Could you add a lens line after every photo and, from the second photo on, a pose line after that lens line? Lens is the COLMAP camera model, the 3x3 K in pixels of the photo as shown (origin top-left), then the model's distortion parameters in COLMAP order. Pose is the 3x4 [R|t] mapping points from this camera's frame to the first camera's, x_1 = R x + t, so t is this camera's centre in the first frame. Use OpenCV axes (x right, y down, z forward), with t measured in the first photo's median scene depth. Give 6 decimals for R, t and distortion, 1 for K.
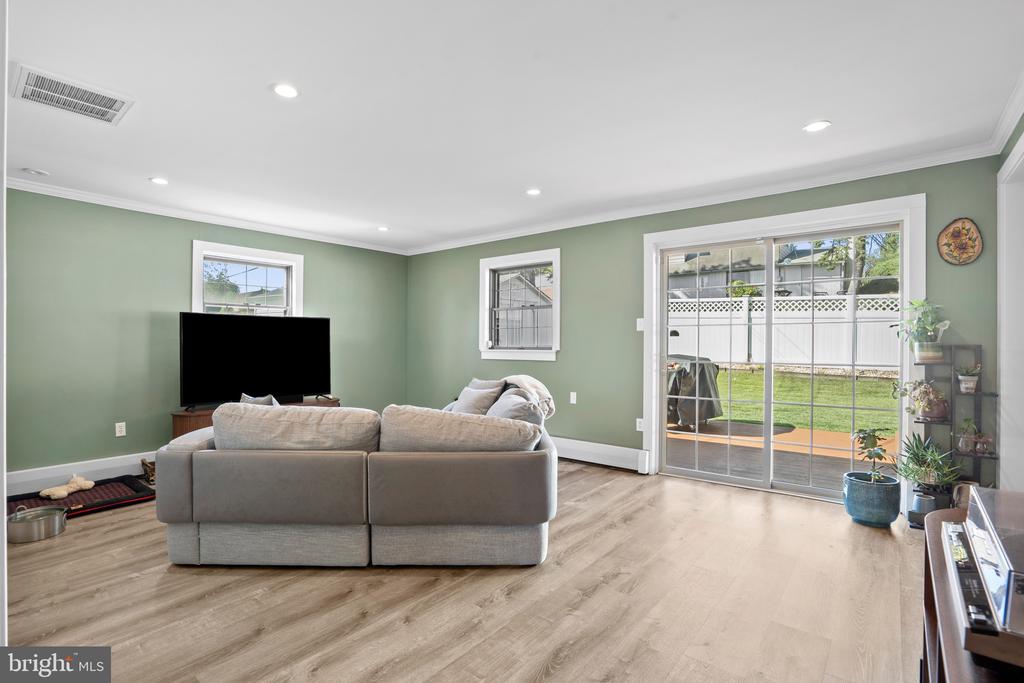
lens RADIAL K [[480.2, 0, 512.0], [0, 480.2, 341.5], [0, 0, 1]] dist [-0.053586, 0.024287]
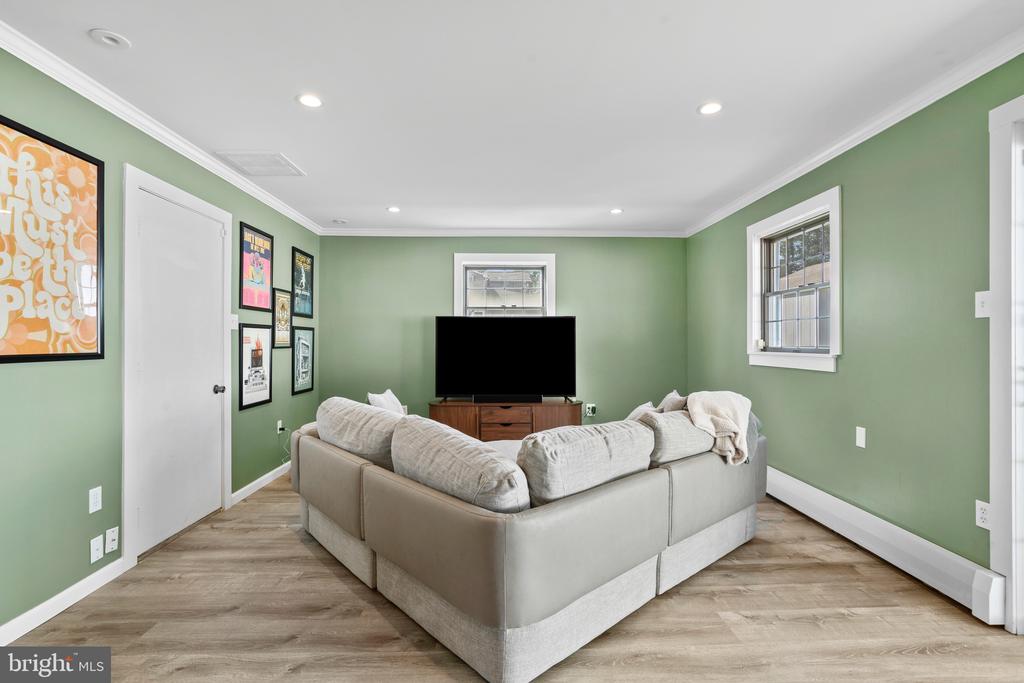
lens RADIAL K [[480.2, 0, 512.0], [0, 480.2, 341.5], [0, 0, 1]] dist [-0.053586, 0.024287]
pose [[0.657071, -0.001501, -0.753827, 0.310757], [0.002549, 0.999997, 0.000230, 0.000368], [0.753825, -0.002072, 0.657072, 0.342090]]
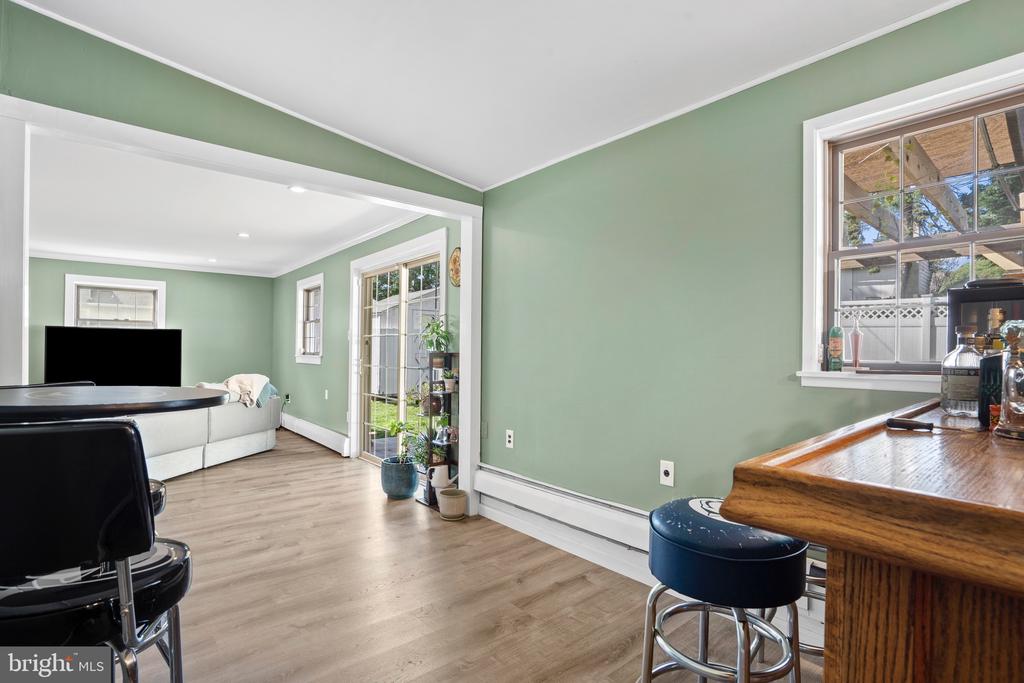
lens RADIAL K [[488.9, 0, 512.0], [0, 488.9, 341.5], [0, 0, 1]] dist [-0.052491, 0.021261]
pose [[0.983690, 0.002923, -0.179850, 0.907402], [-0.006027, 0.999842, -0.016714, -0.000310], [0.179773, 0.017525, 0.983552, -0.150399]]
